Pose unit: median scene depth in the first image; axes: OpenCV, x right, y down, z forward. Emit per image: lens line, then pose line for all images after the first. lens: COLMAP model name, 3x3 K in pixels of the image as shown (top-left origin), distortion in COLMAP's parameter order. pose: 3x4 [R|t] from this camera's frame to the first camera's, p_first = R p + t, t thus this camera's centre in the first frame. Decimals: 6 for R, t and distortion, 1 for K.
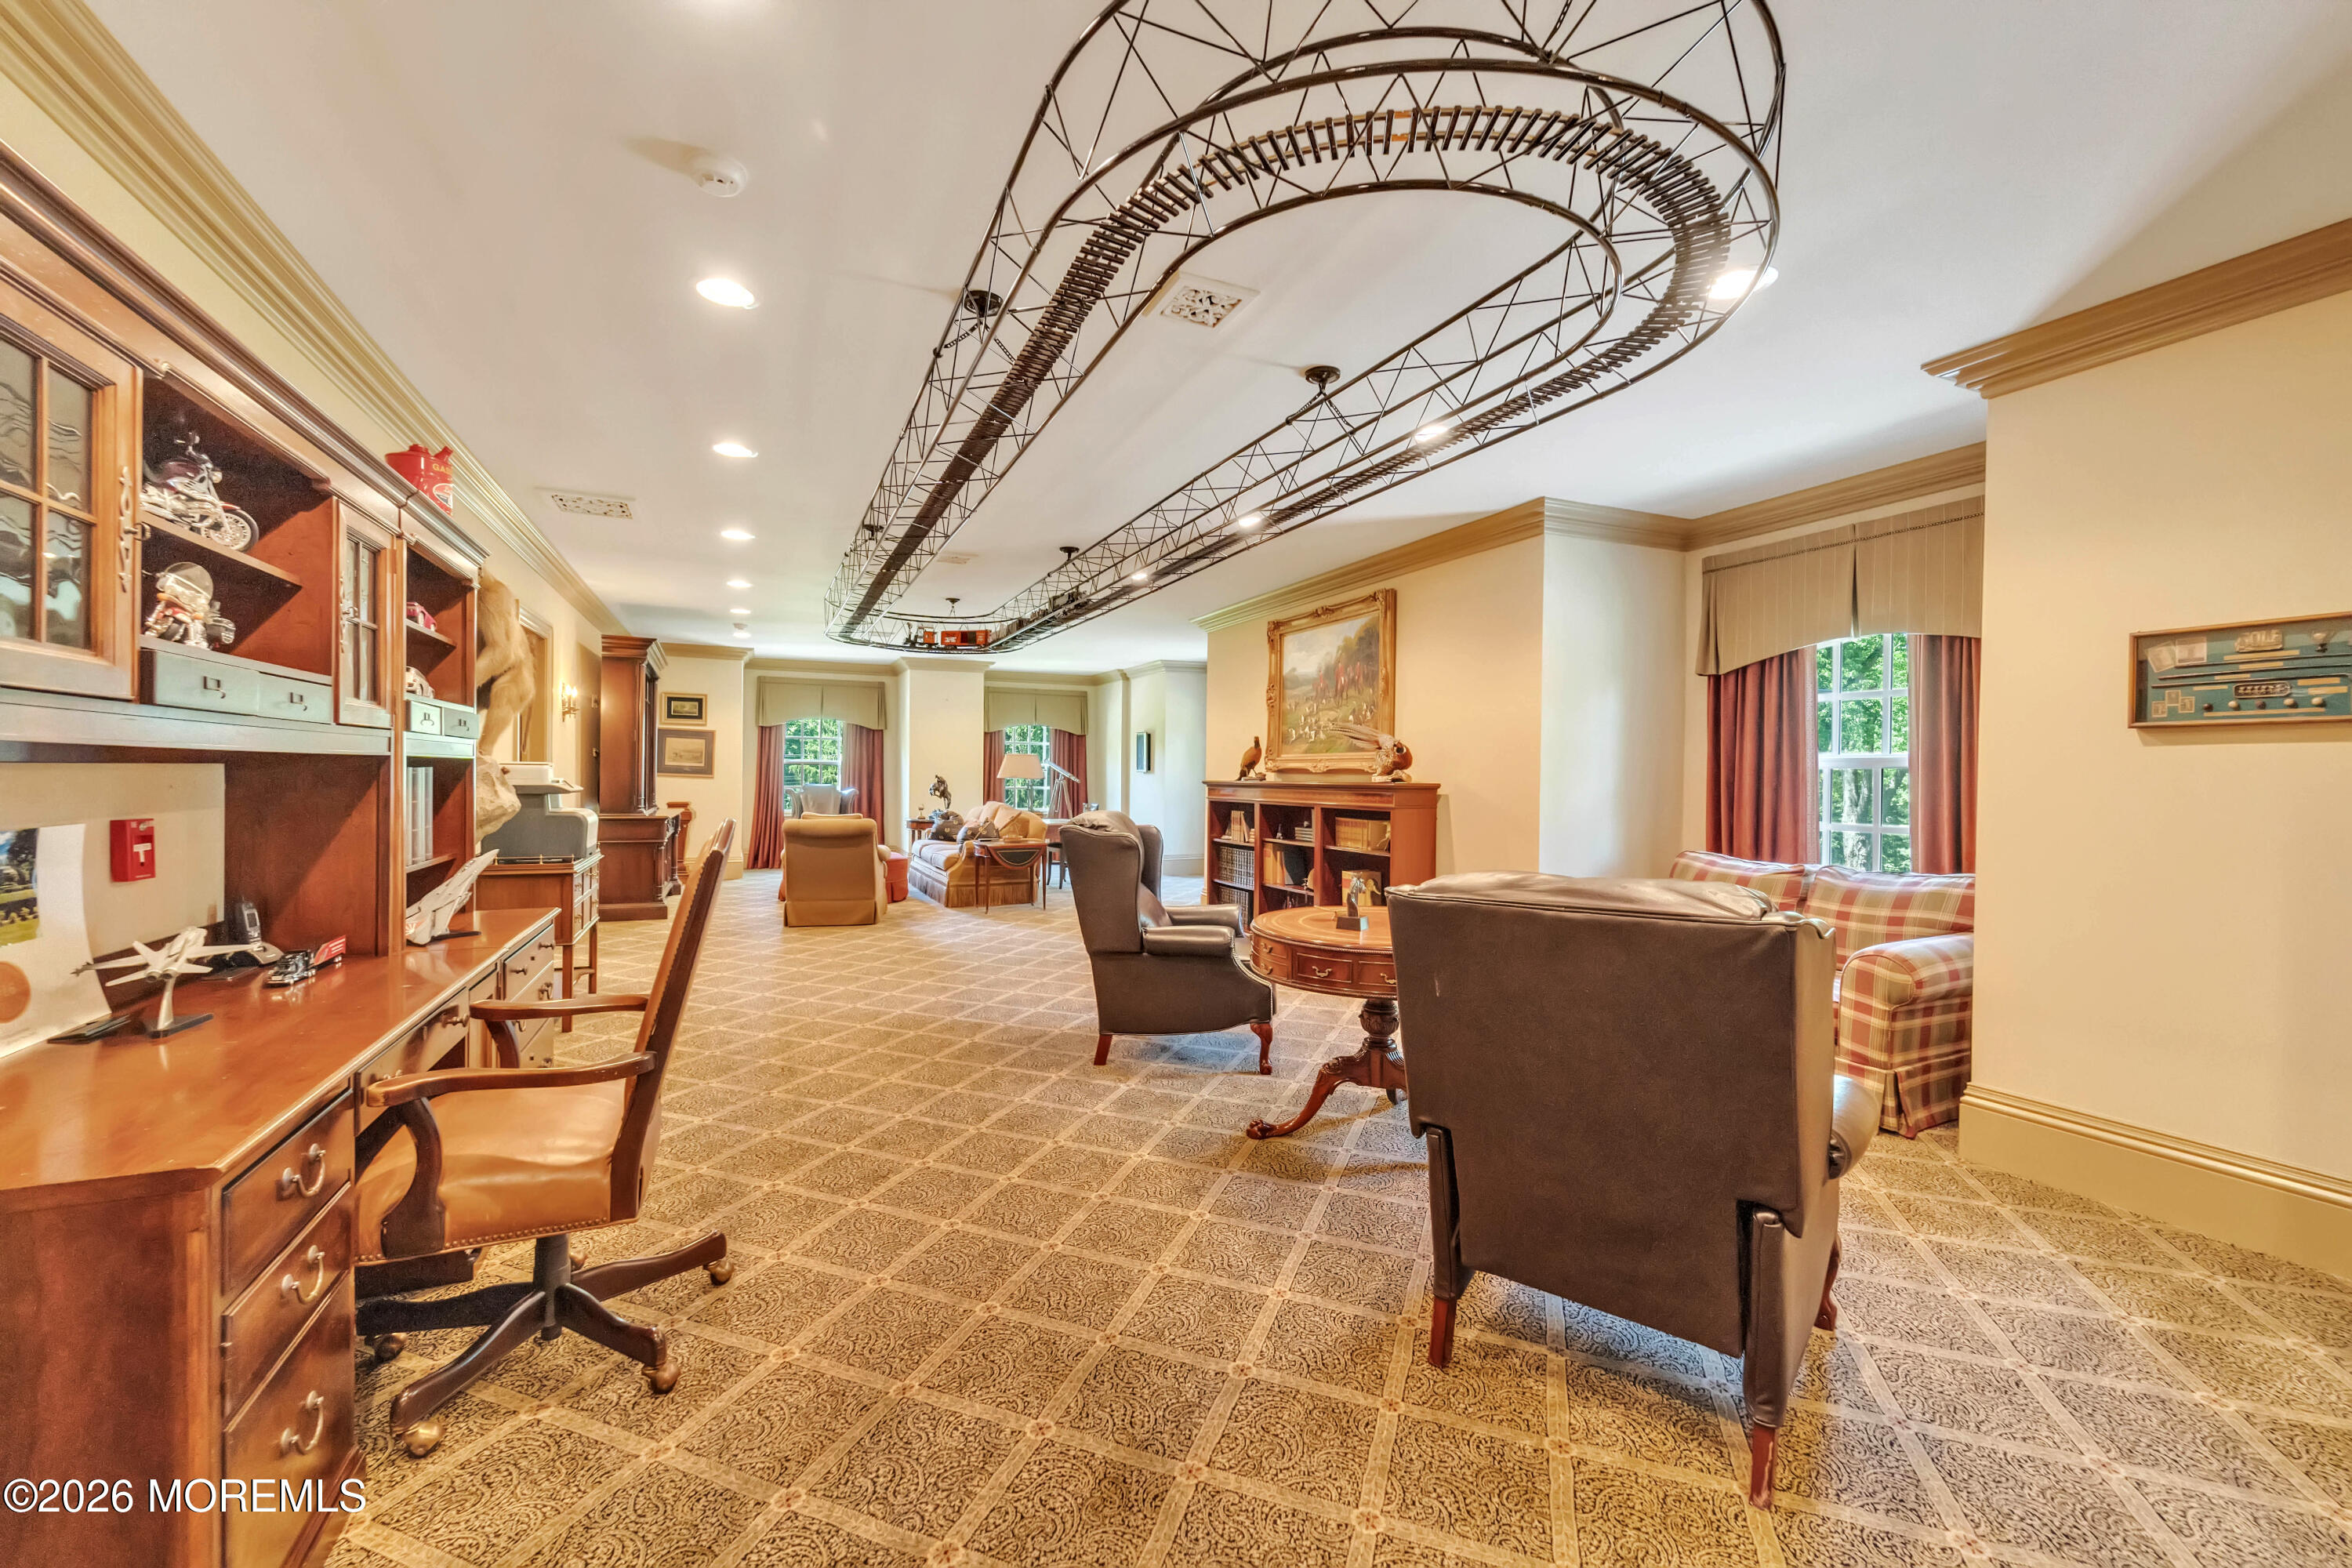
lens RADIAL K [[934.7, 0, 1176.0], [0, 934.7, 784.0], [0, 0, 1]] dist [-0.012290, 0.000072]
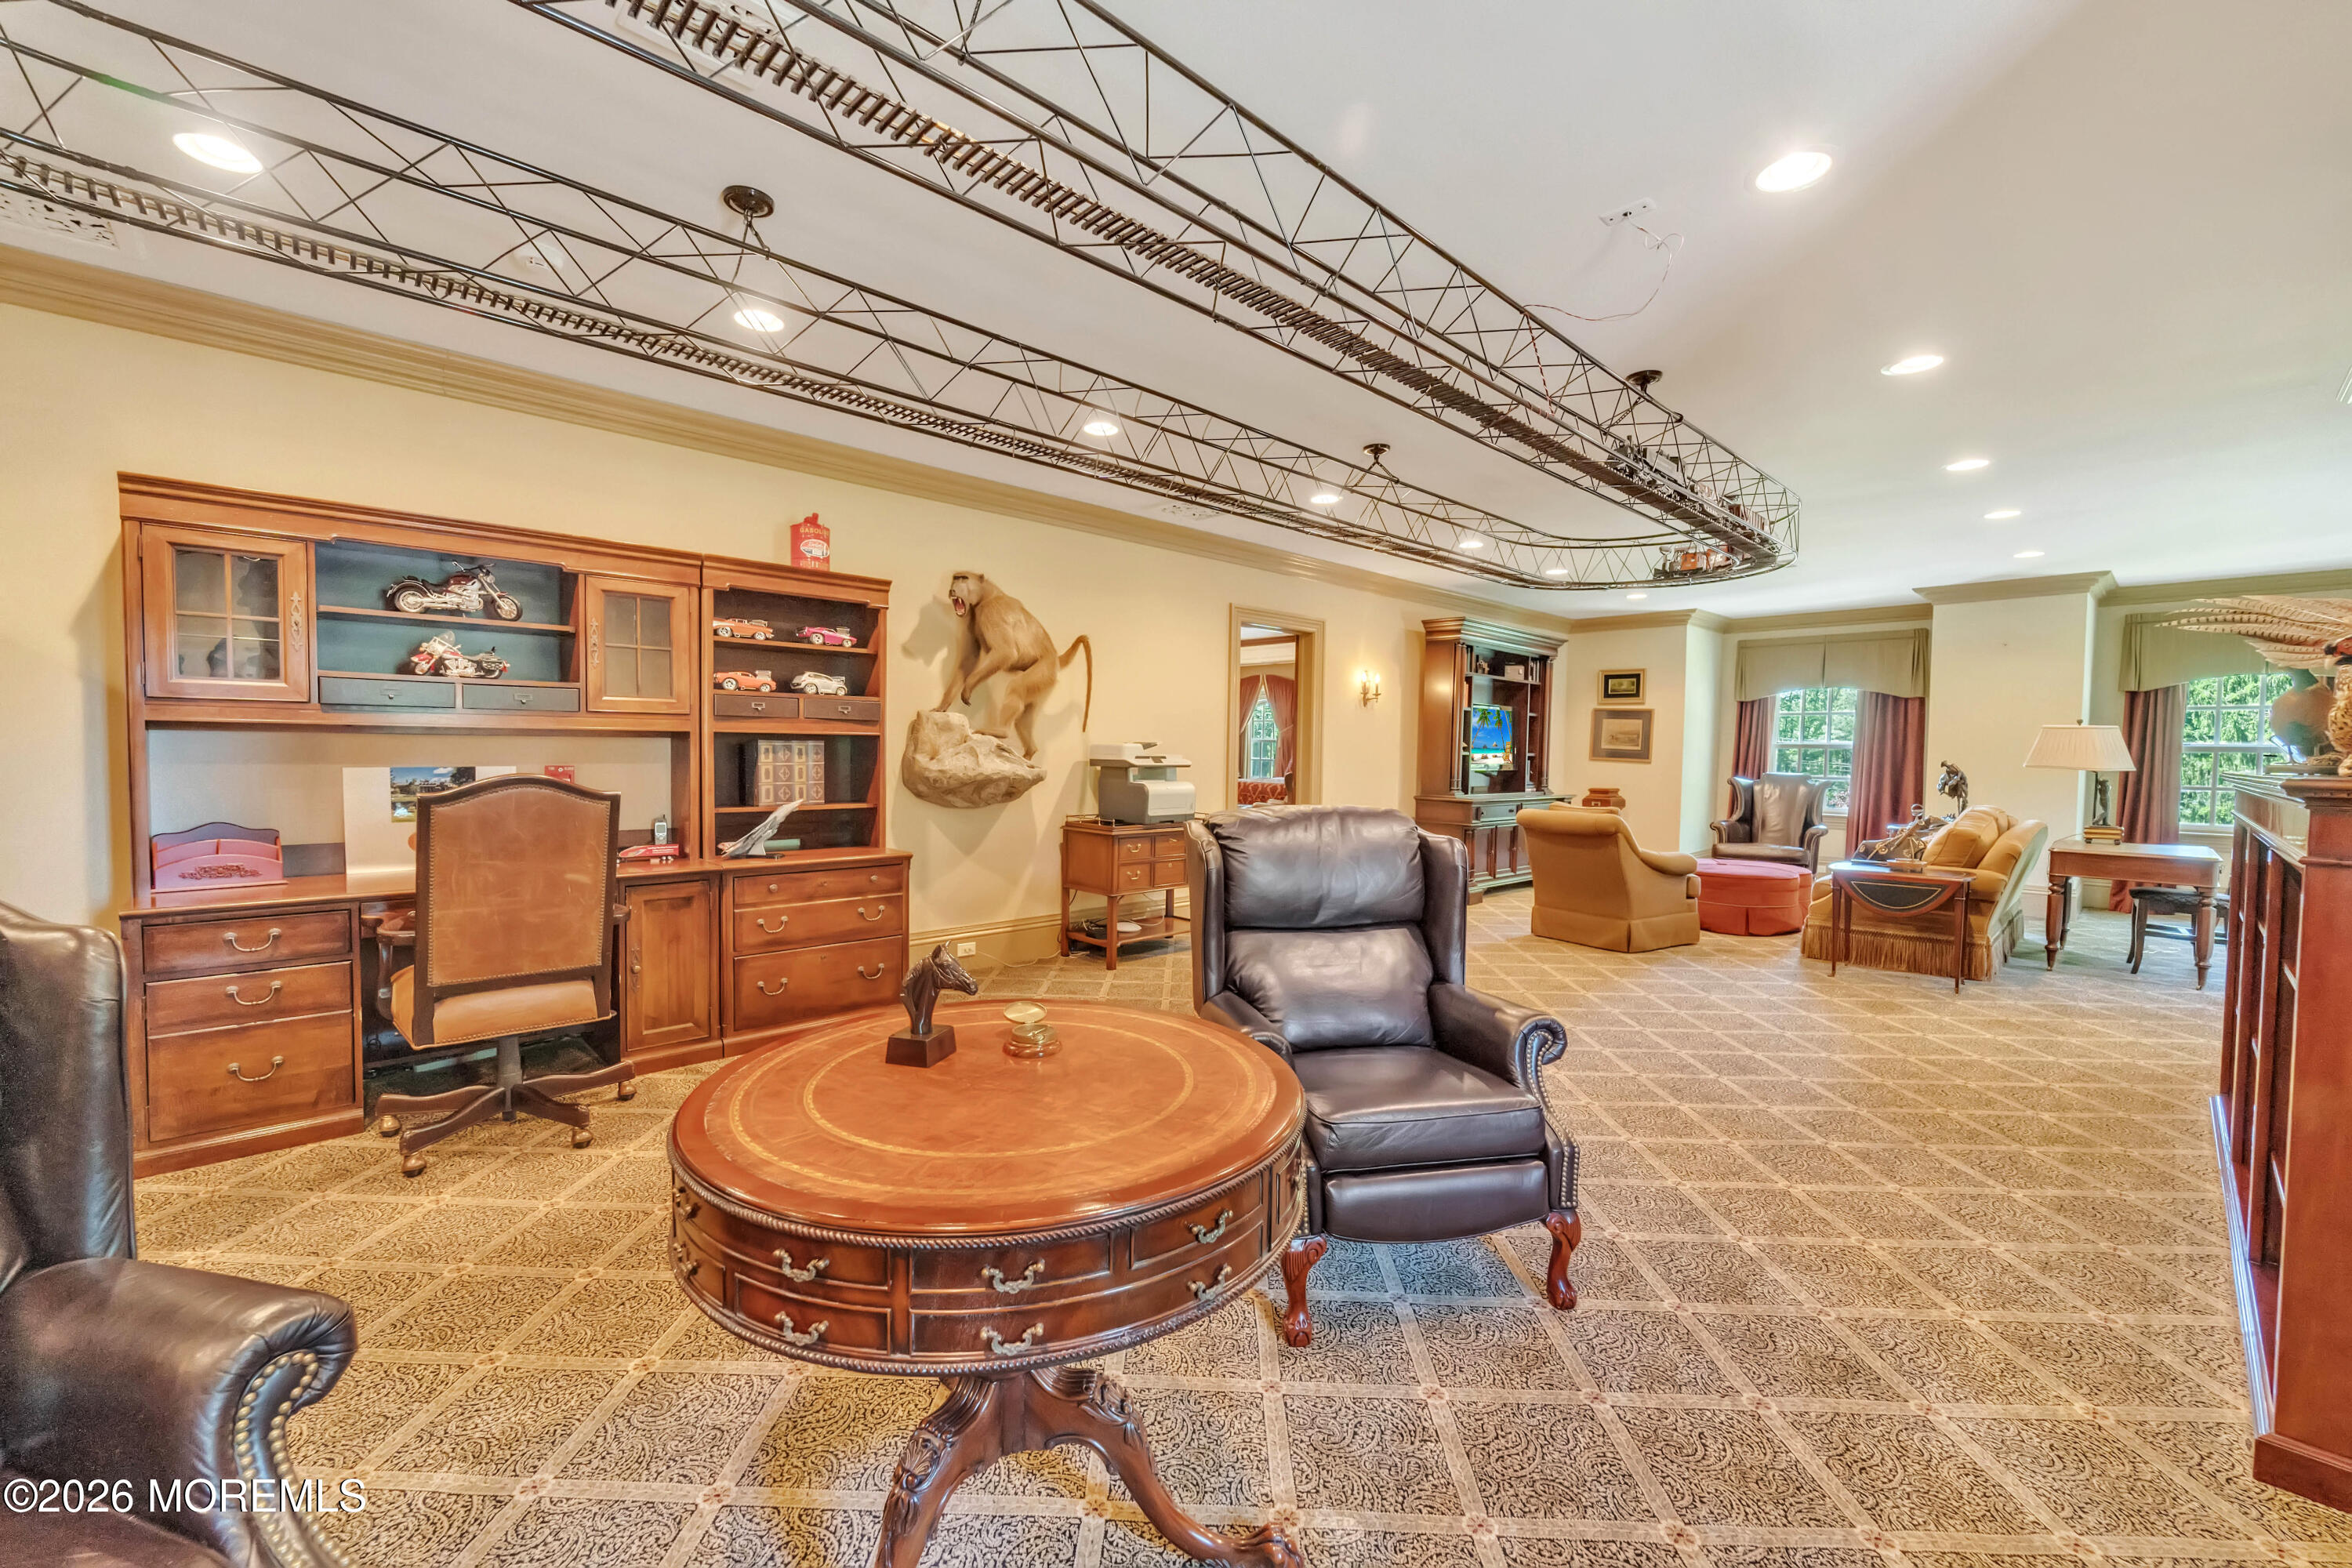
lens RADIAL K [[934.7, 0, 1176.0], [0, 934.7, 784.0], [0, 0, 1]] dist [-0.012290, 0.000072]
pose [[0.323175, 0.027122, -0.945950, 0.199816], [-0.017114, 0.999593, 0.022813, 0.001450], [0.946184, 0.008816, 0.323508, 0.287970]]
